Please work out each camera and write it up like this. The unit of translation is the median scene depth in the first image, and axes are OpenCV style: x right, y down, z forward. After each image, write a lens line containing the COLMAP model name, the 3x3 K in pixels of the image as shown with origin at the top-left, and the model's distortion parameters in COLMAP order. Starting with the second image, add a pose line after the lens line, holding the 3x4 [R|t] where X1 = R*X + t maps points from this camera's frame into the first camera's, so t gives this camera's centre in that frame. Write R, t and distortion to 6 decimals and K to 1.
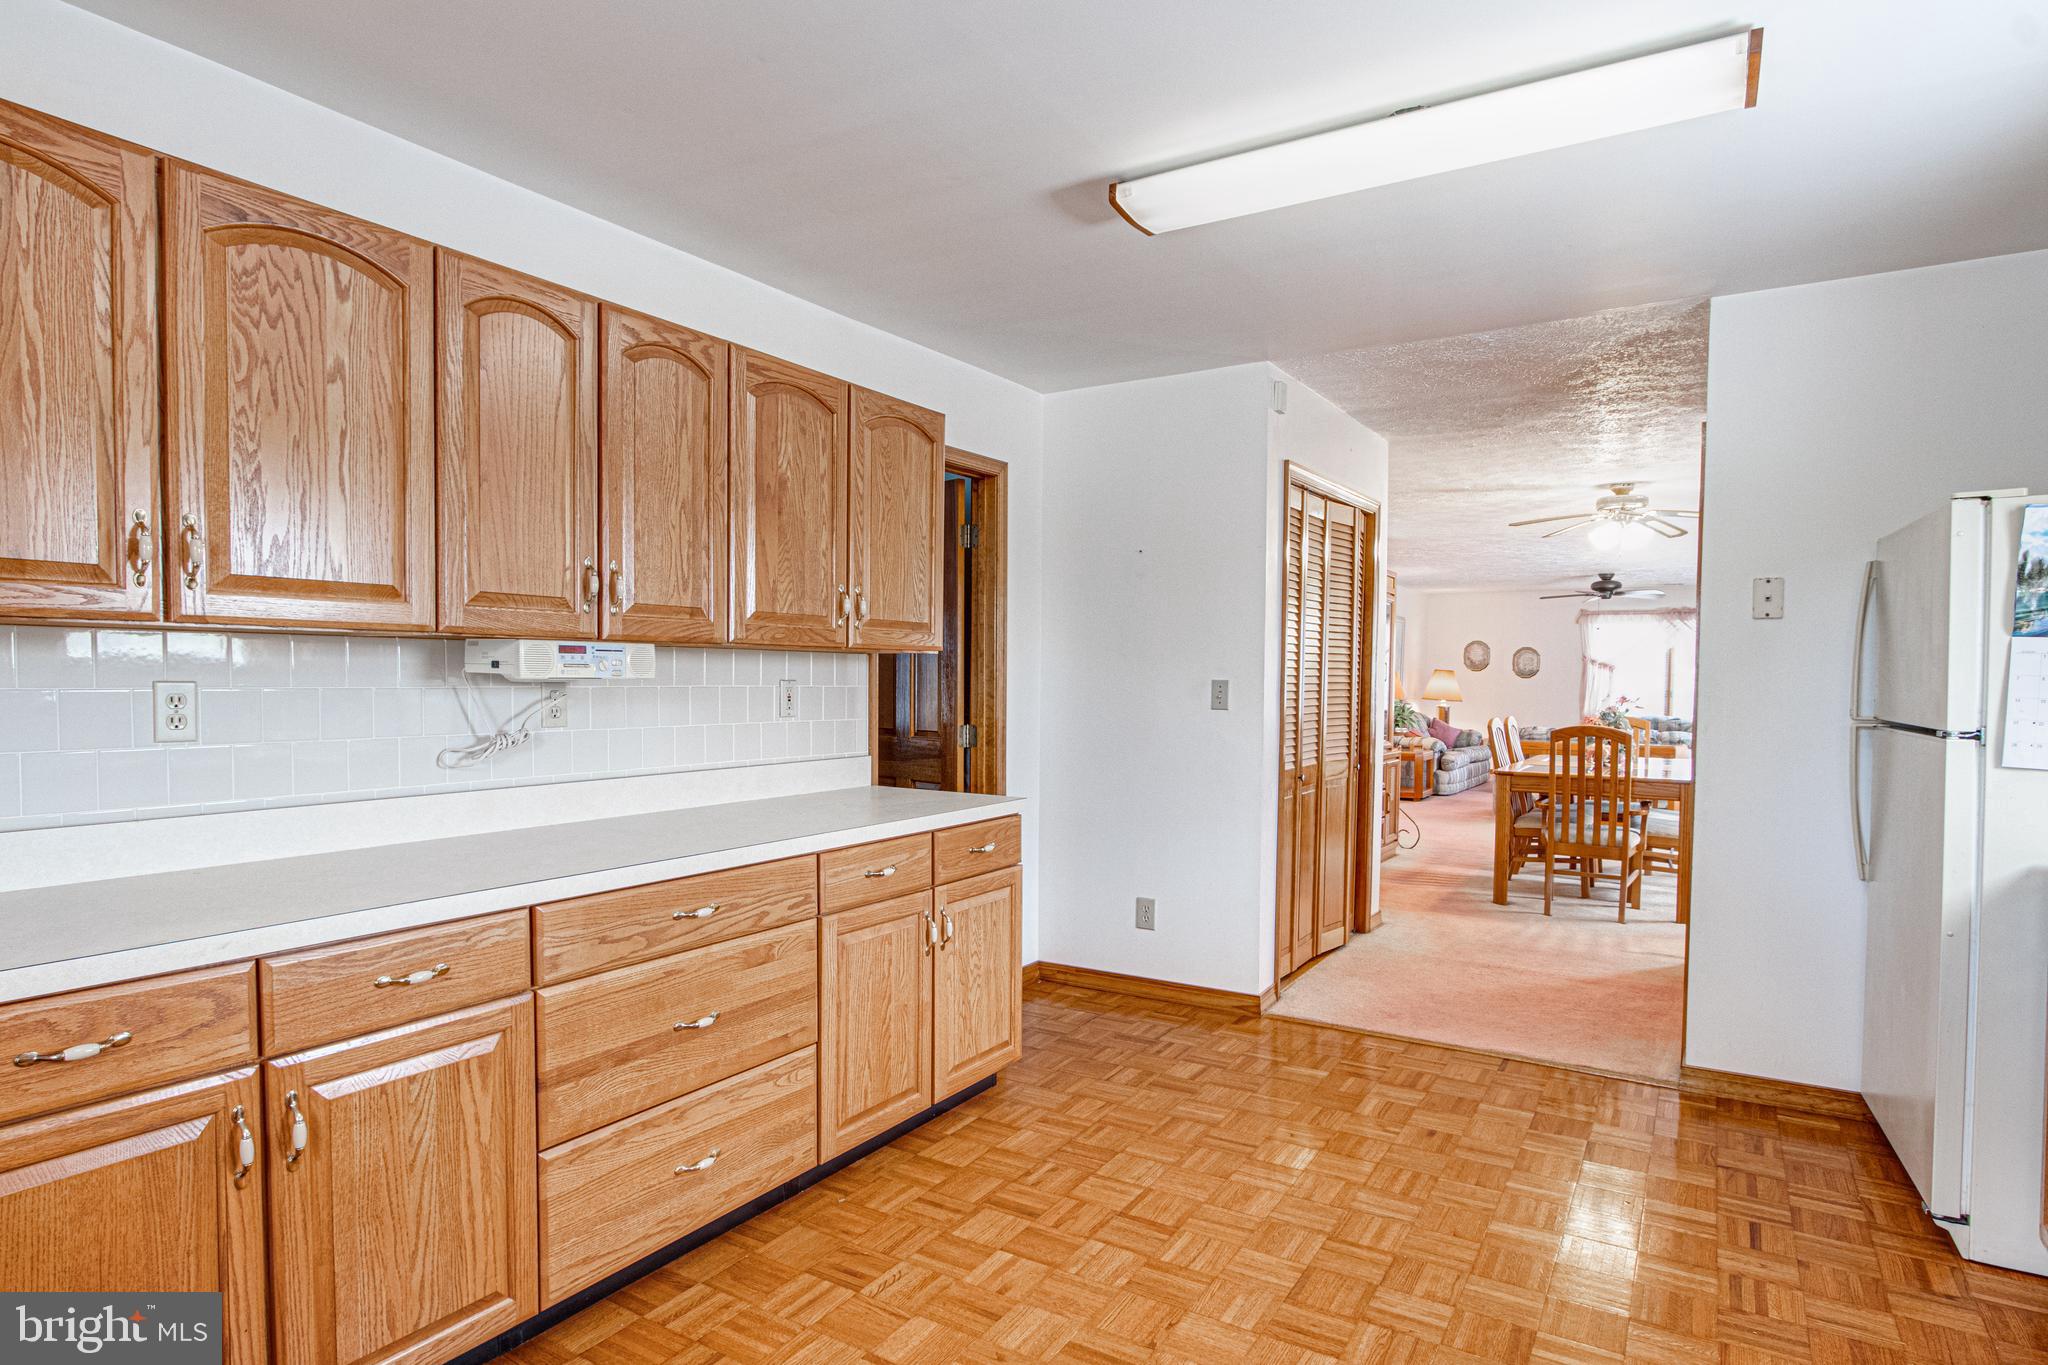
lens RADIAL K [[1124.8, 0, 994.2], [0, 1124.8, 713.0], [0, 0, 1]] dist [-0.031921, 0.014905]
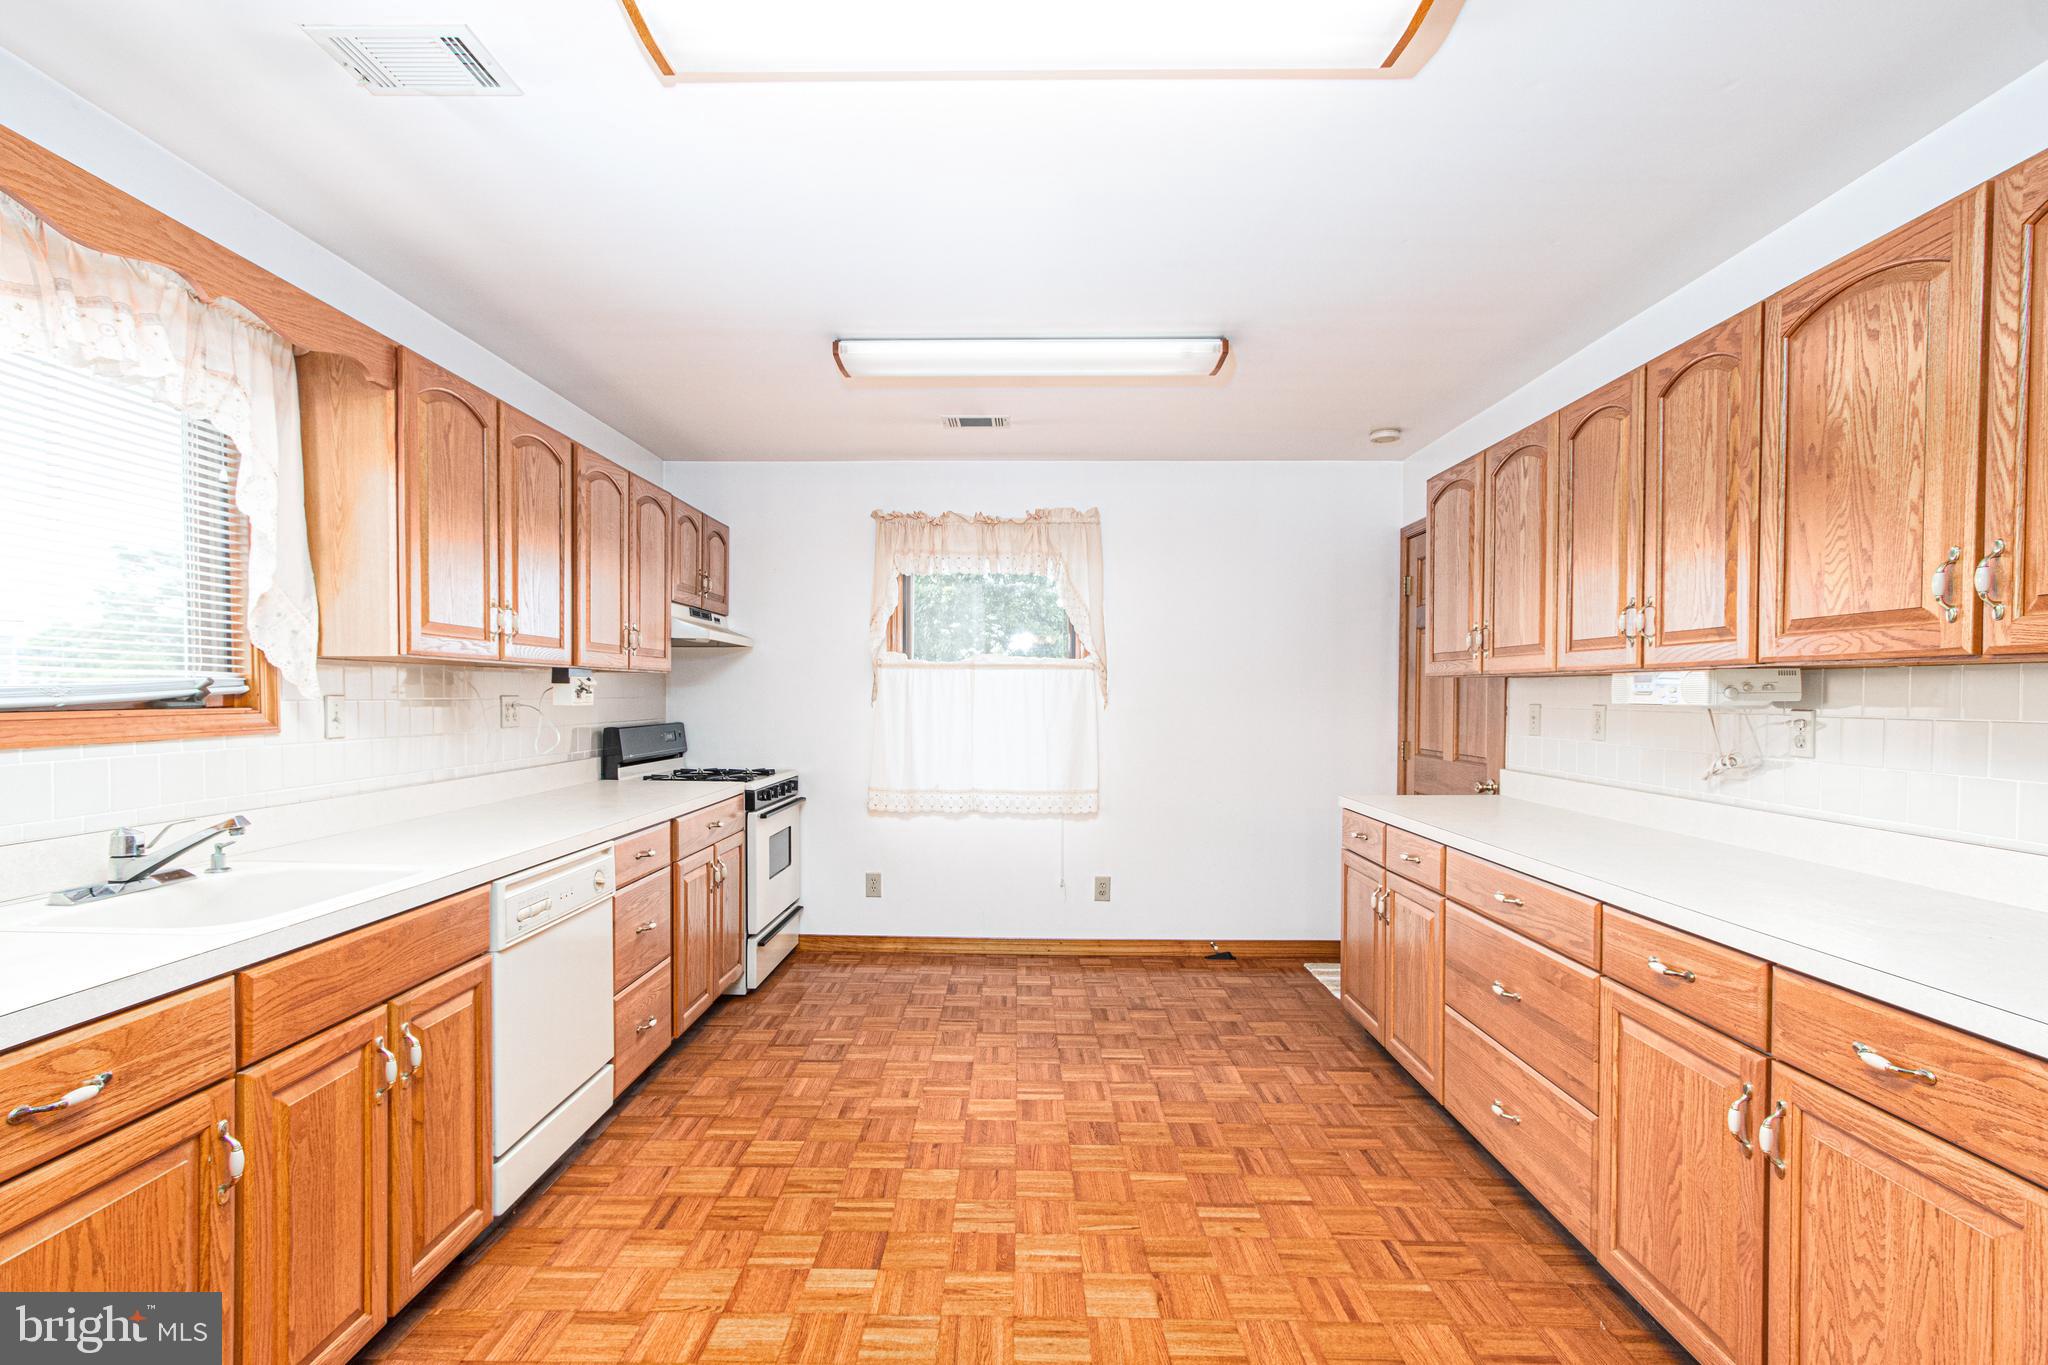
lens RADIAL K [[946.7, 0, 1026.2], [0, 946.7, 705.7], [0, 0, 1]] dist [-0.001010, 0.000866]
pose [[-0.835782, -0.003549, -0.549050, 0.534029], [-0.027587, 0.998988, 0.035537, -0.036868], [0.548368, 0.044848, -0.835034, 1.154298]]
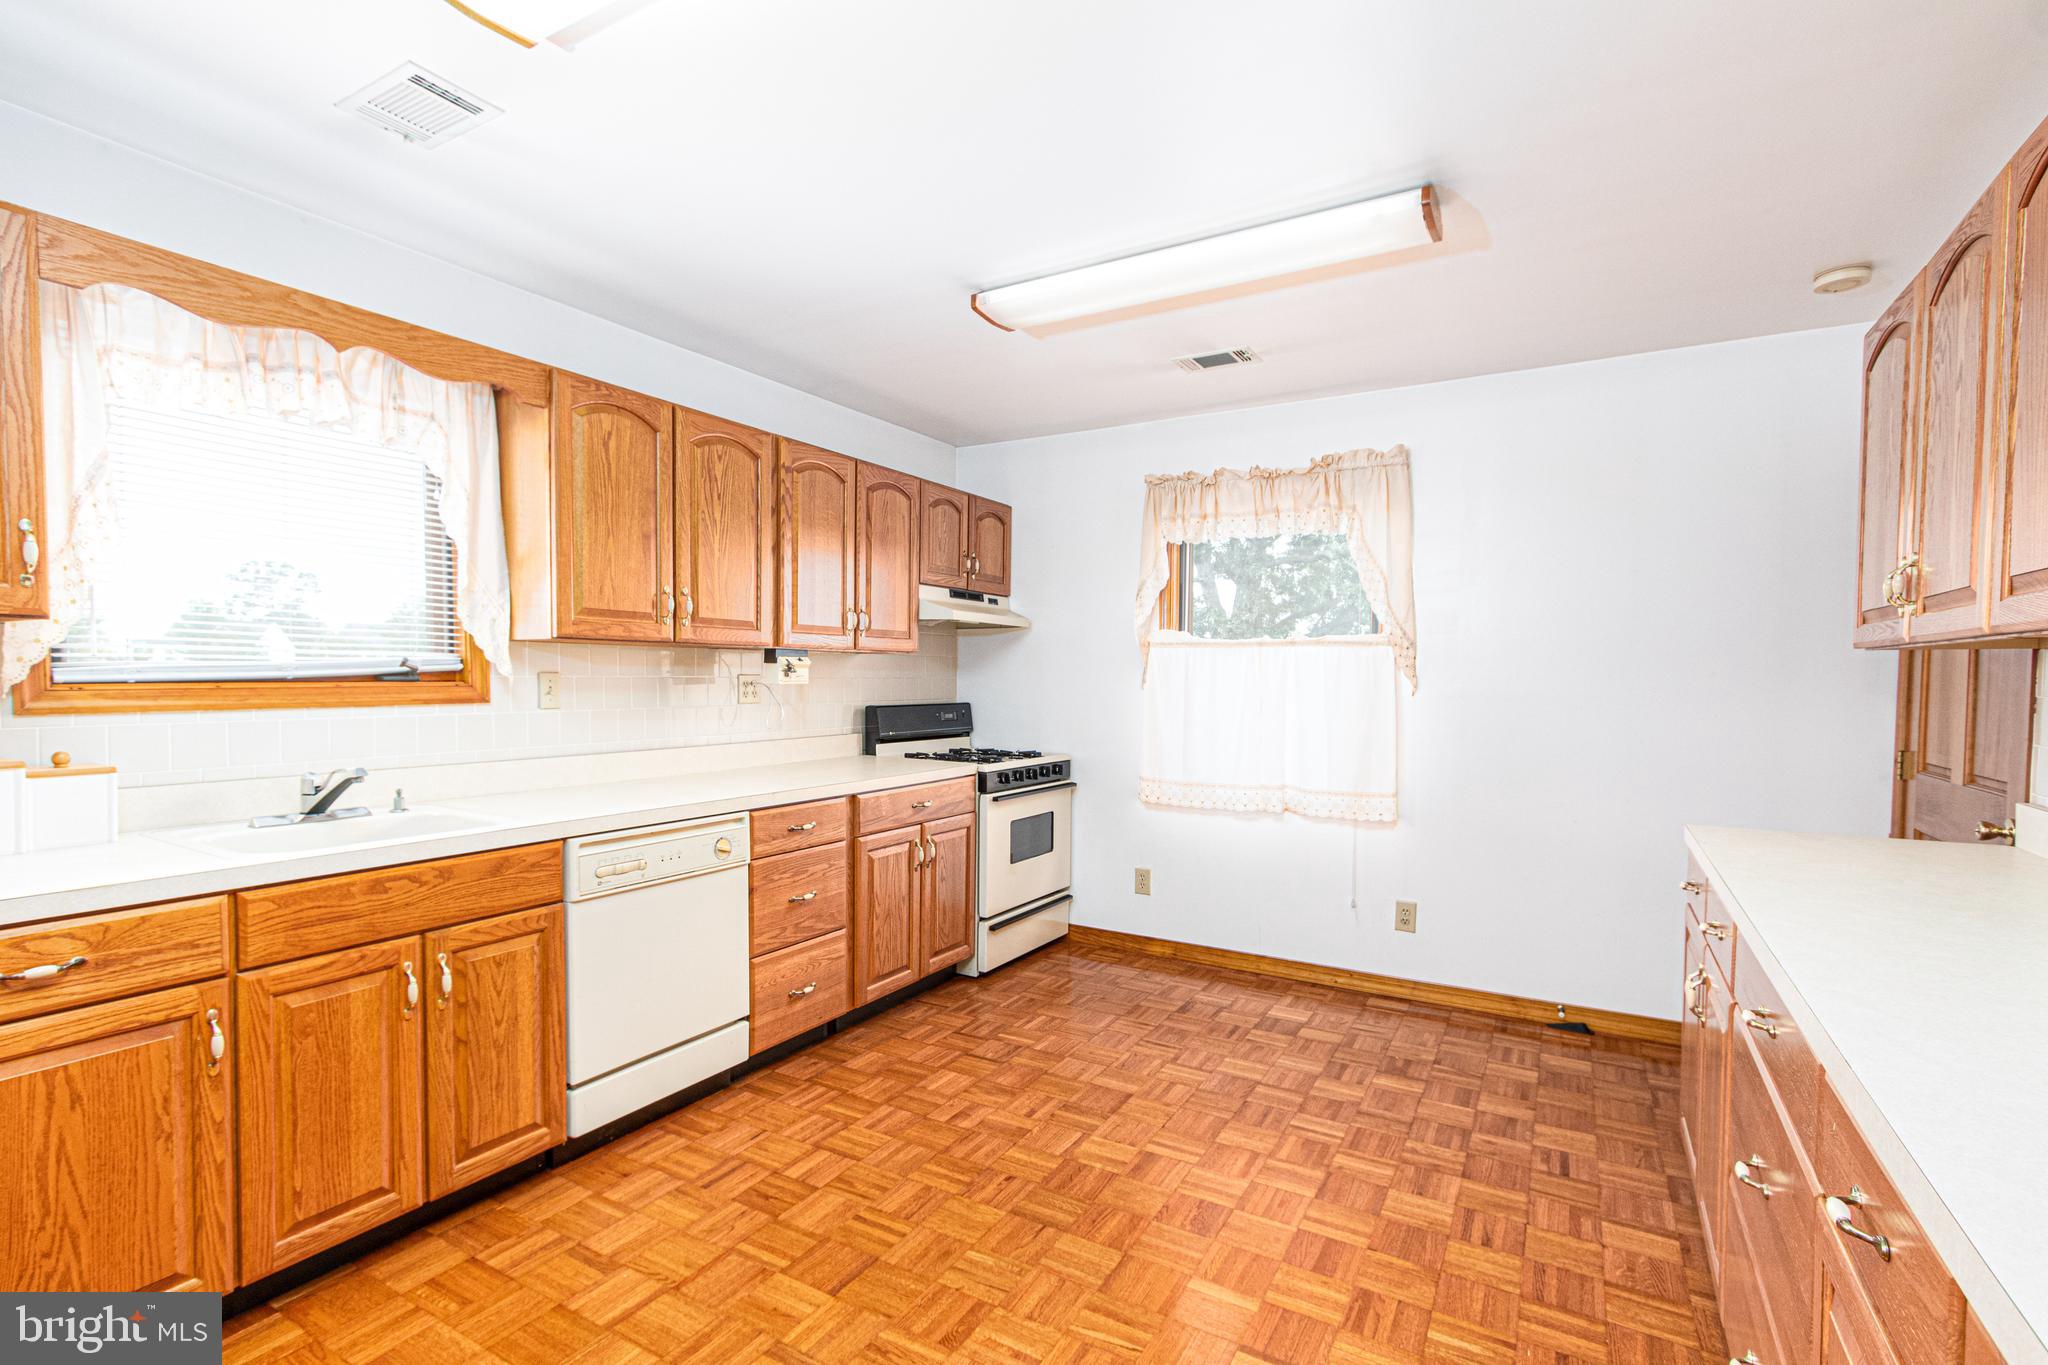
lens RADIAL K [[957.3, 0, 1023.2], [0, 957.3, 707.9], [0, 0, 1]] dist [0.000191, 0.000825]
pose [[-0.998214, -0.012904, -0.058326, 0.172315], [-0.016723, 0.997714, 0.065471, -0.036846], [0.057348, 0.066329, -0.996148, 1.158703]]
